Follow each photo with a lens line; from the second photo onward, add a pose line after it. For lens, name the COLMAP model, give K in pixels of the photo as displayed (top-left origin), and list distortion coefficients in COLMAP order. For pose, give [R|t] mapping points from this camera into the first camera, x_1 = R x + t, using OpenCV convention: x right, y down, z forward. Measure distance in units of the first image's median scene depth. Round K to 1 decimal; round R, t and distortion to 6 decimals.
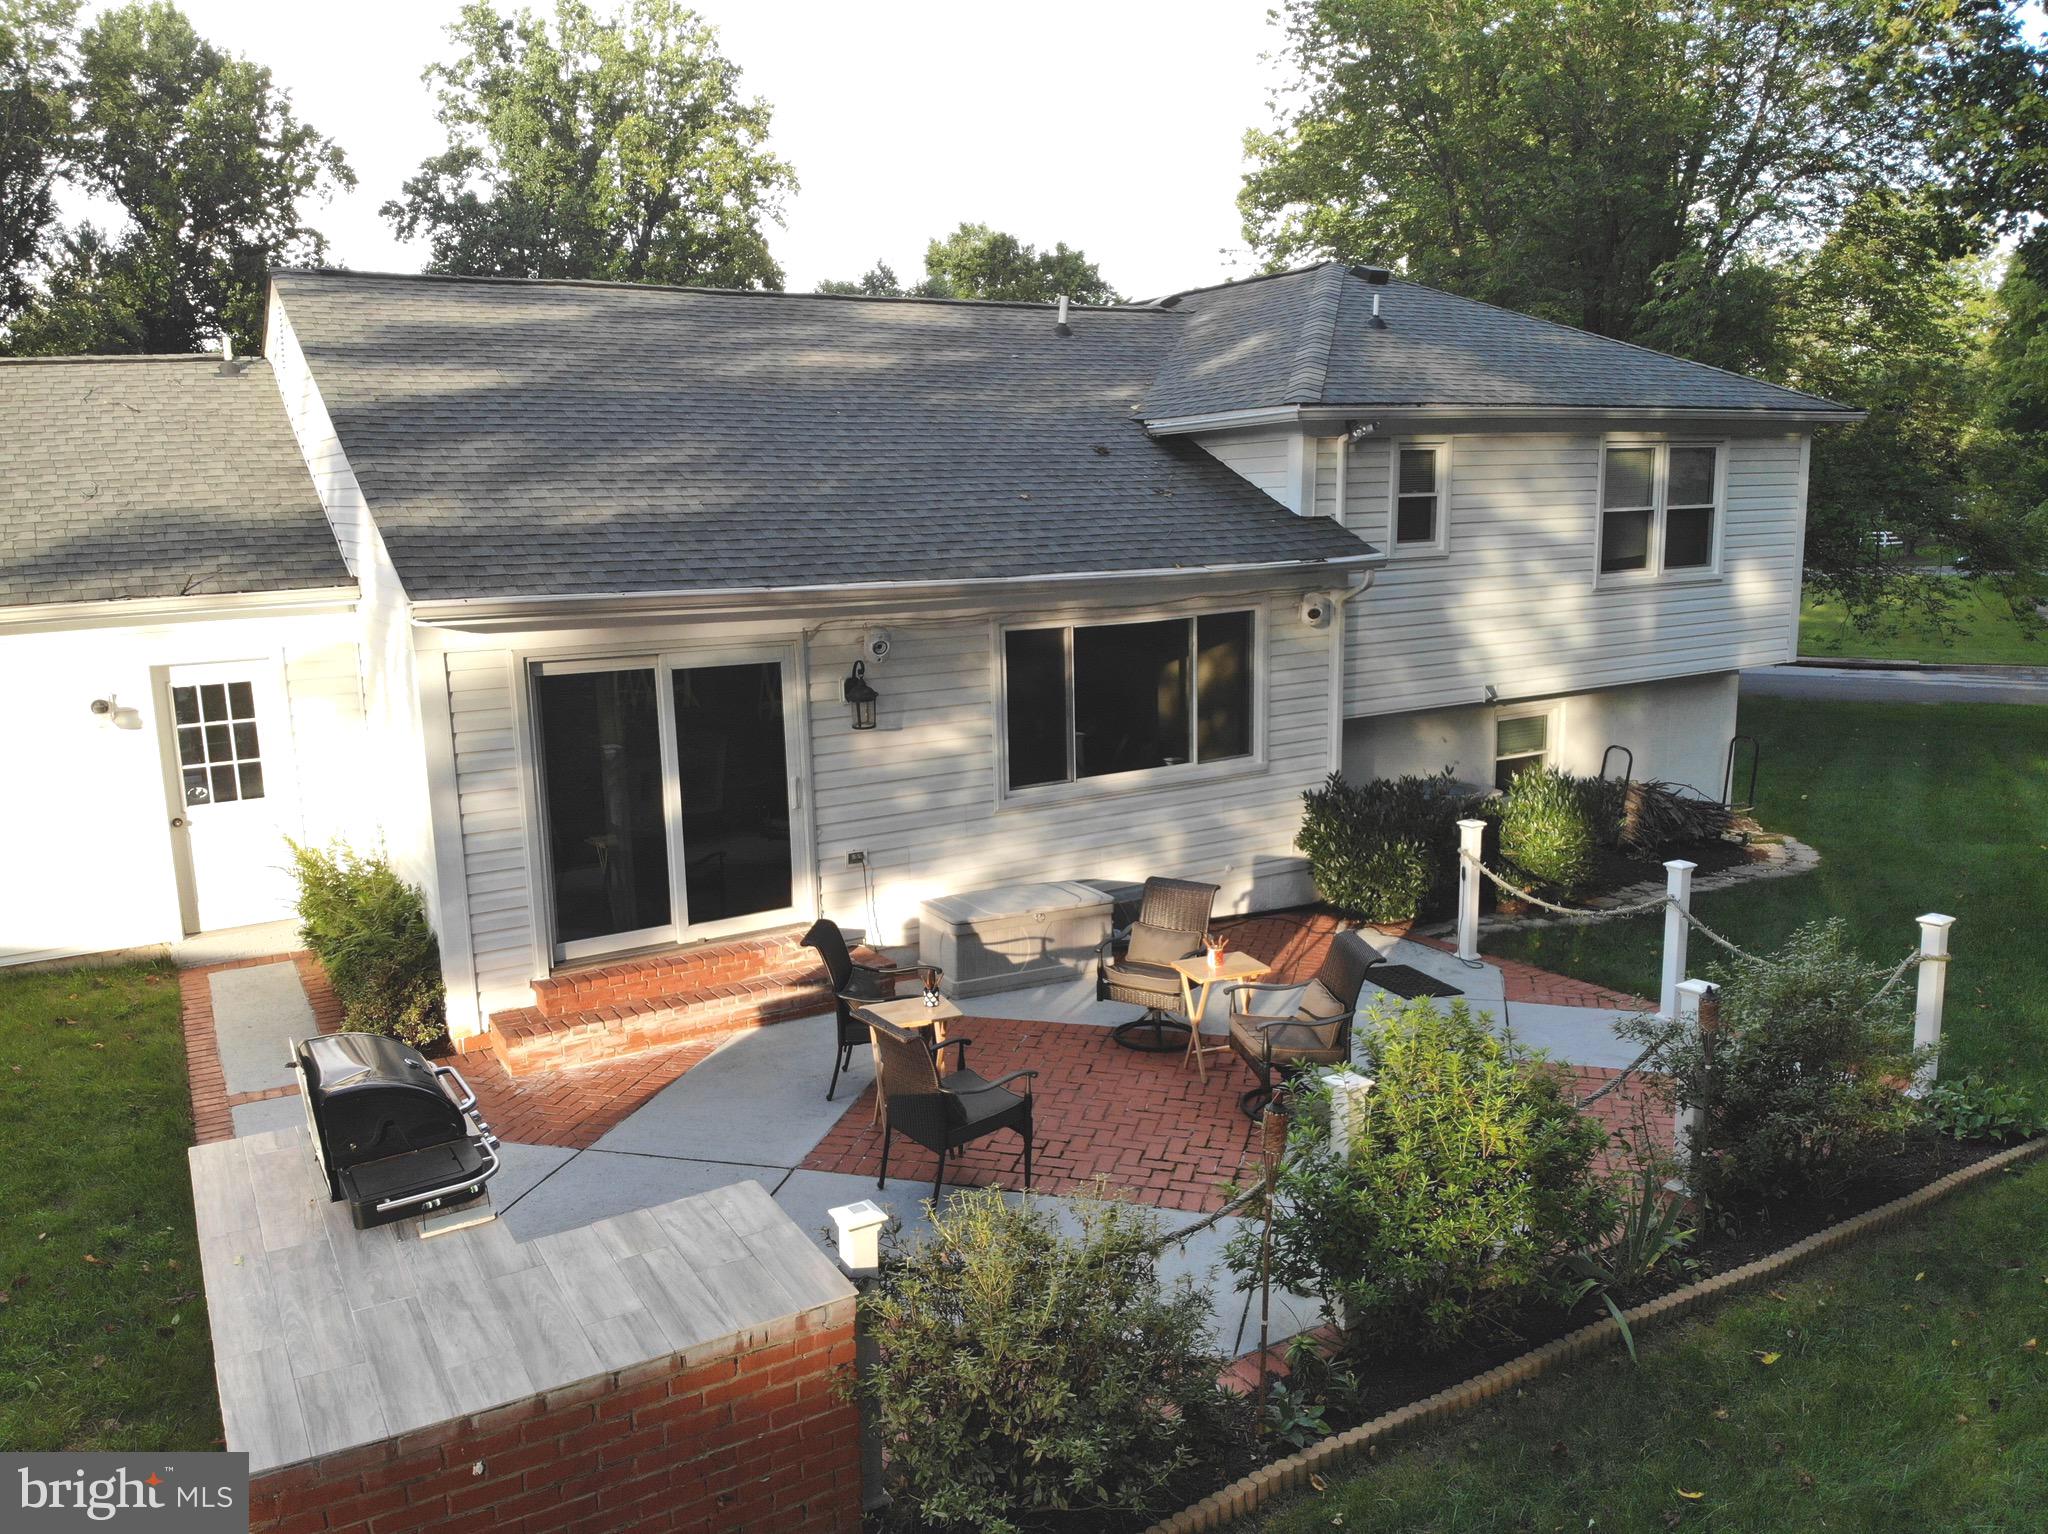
lens RADIAL K [[1554.8, 0, 1024.0], [0, 1554.8, 767.0], [0, 0, 1]] dist [-0.093306, -0.001376]
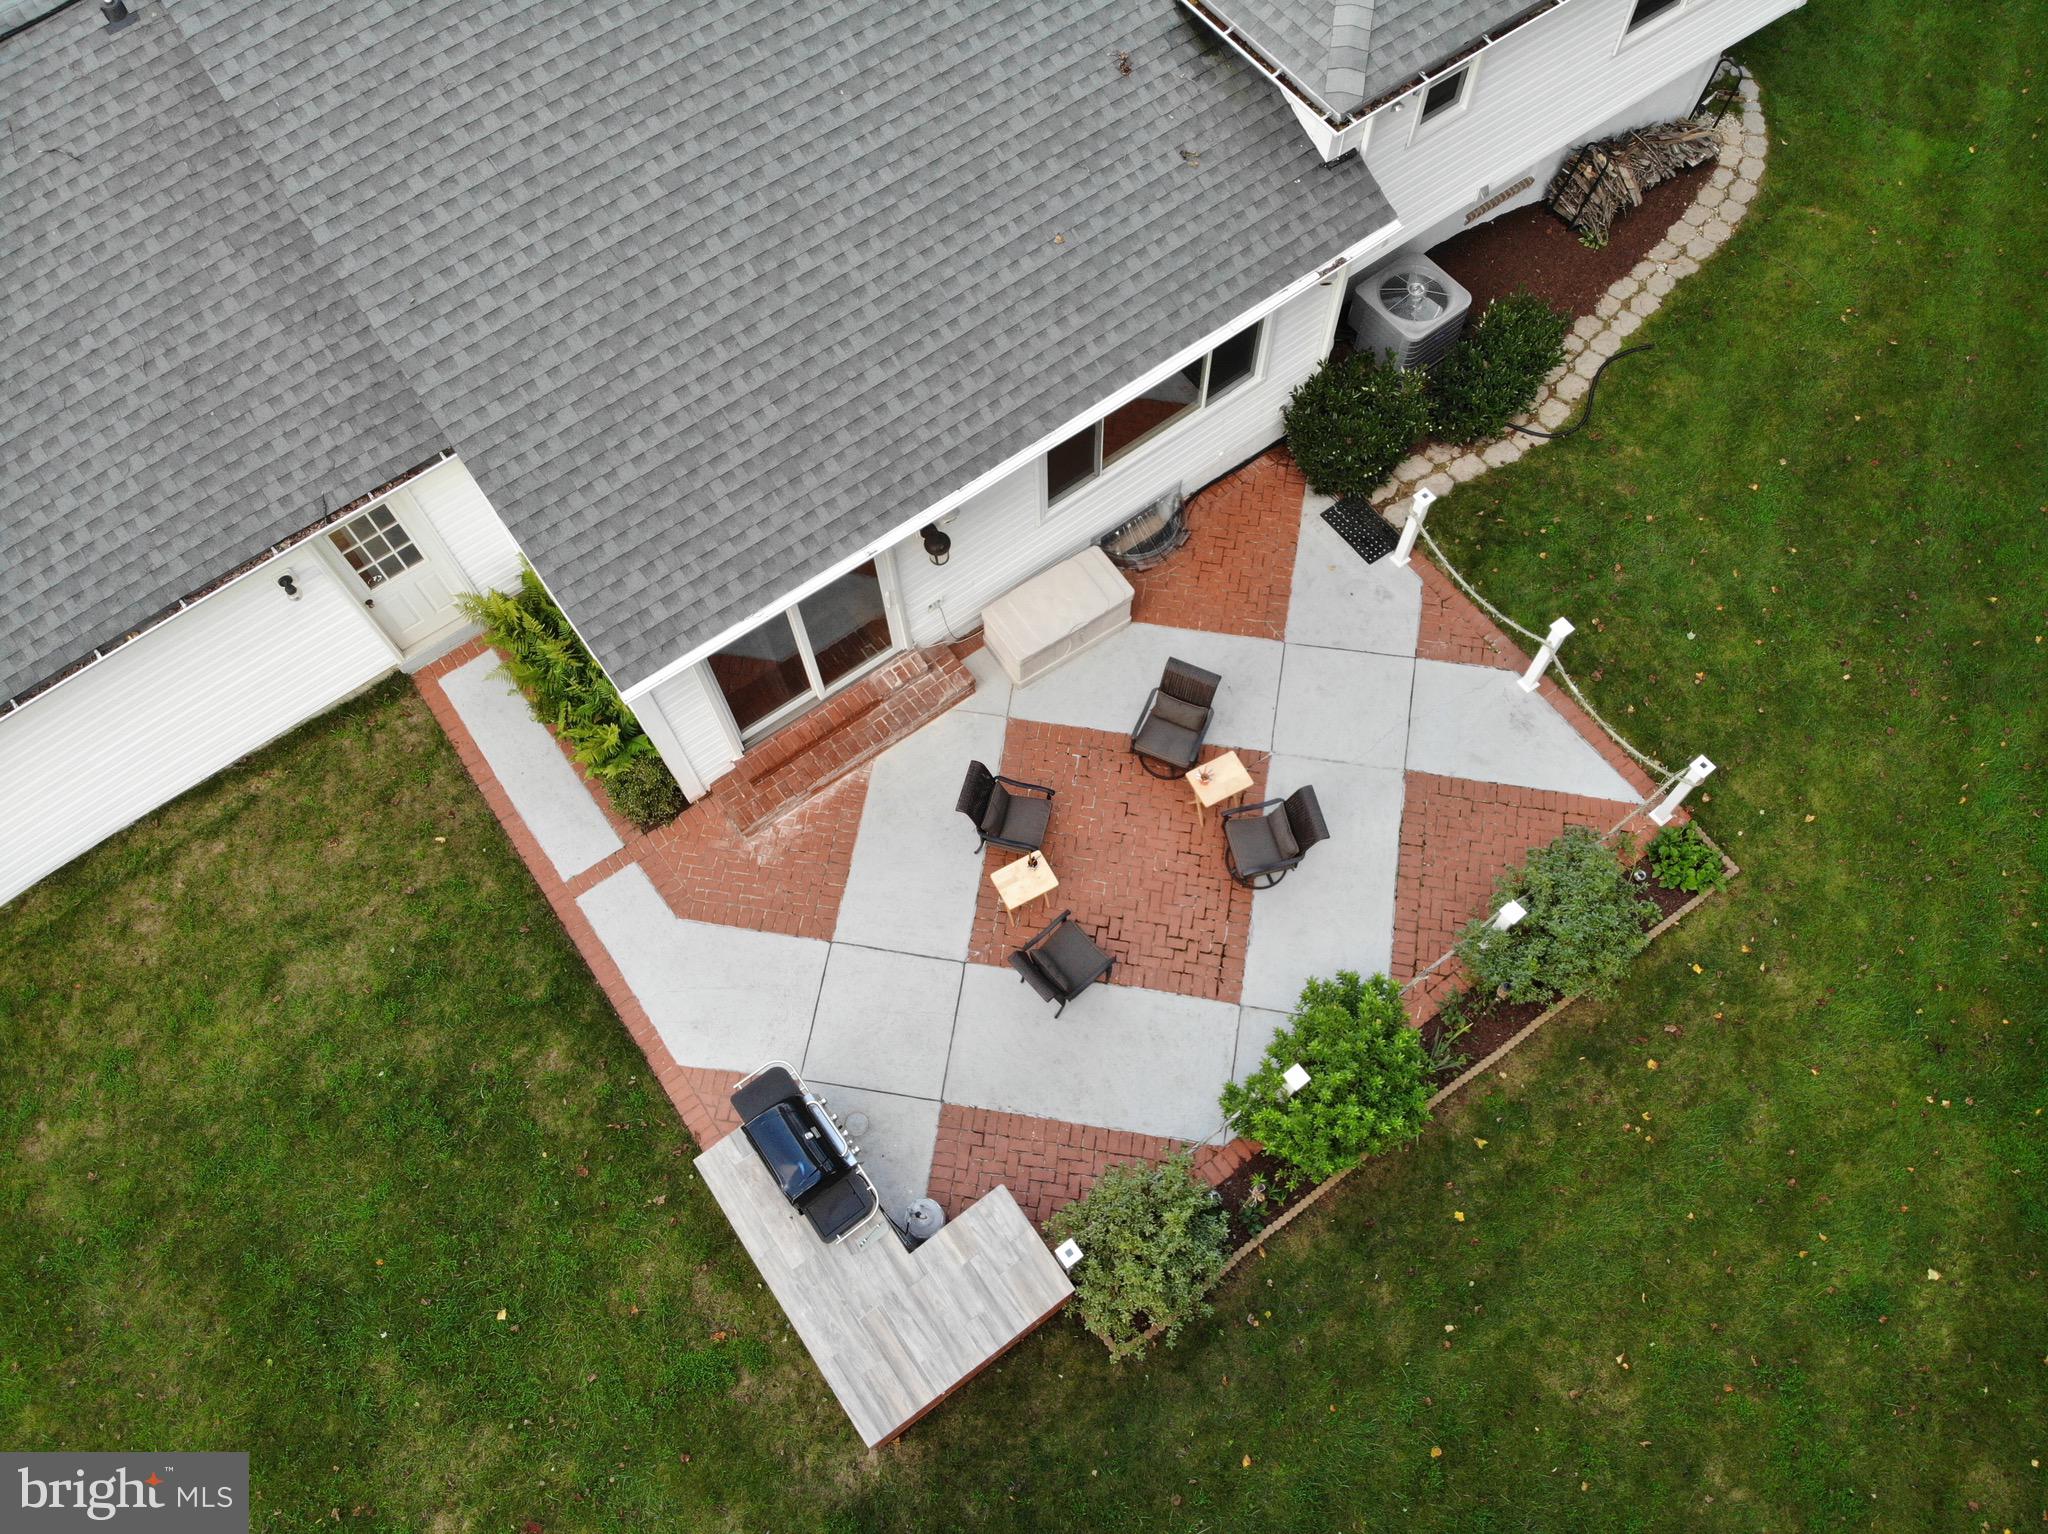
lens RADIAL K [[1554.8, 0, 1024.0], [0, 1554.8, 767.0], [0, 0, 1]] dist [-0.093306, -0.001376]
pose [[0.995843, -0.083517, 0.036350, -0.091224], [0.018654, 0.577621, 0.816092, -0.904619], [-0.089154, -0.812022, 0.576777, 0.136005]]
